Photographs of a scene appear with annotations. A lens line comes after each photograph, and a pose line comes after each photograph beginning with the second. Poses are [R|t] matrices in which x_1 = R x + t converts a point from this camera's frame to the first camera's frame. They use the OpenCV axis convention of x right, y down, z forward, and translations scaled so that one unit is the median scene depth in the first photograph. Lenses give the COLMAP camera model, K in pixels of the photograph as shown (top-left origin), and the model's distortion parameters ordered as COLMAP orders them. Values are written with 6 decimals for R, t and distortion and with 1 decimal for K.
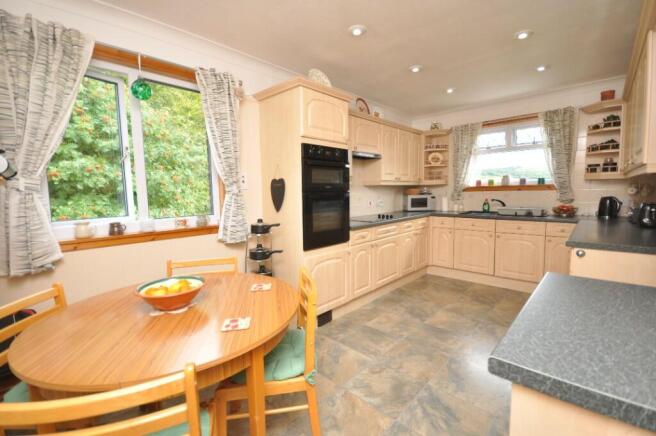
lens RADIAL K [[293.6, 0, 327.7], [0, 293.6, 218.8], [0, 0, 1]] dist [0.002507, 0.000033]
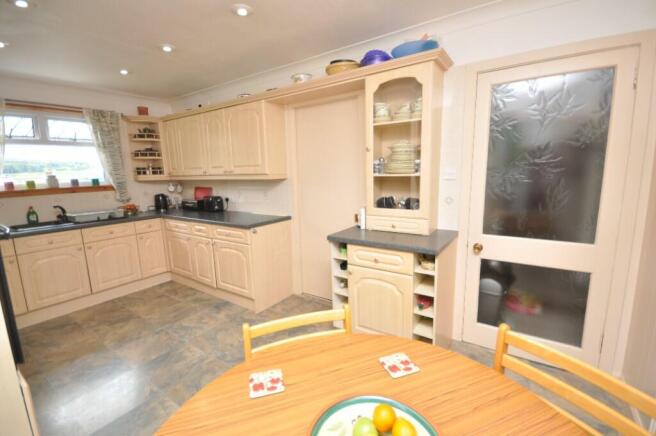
lens RADIAL K [[293.6, 0, 327.3], [0, 293.6, 217.3], [0, 0, 1]] dist [0.002507, 0.000033]
pose [[-0.172353, -0.132408, 0.976096, -0.393363], [0.121502, 0.980500, 0.154460, -0.080453], [-0.977513, 0.145219, -0.152904, 0.478000]]
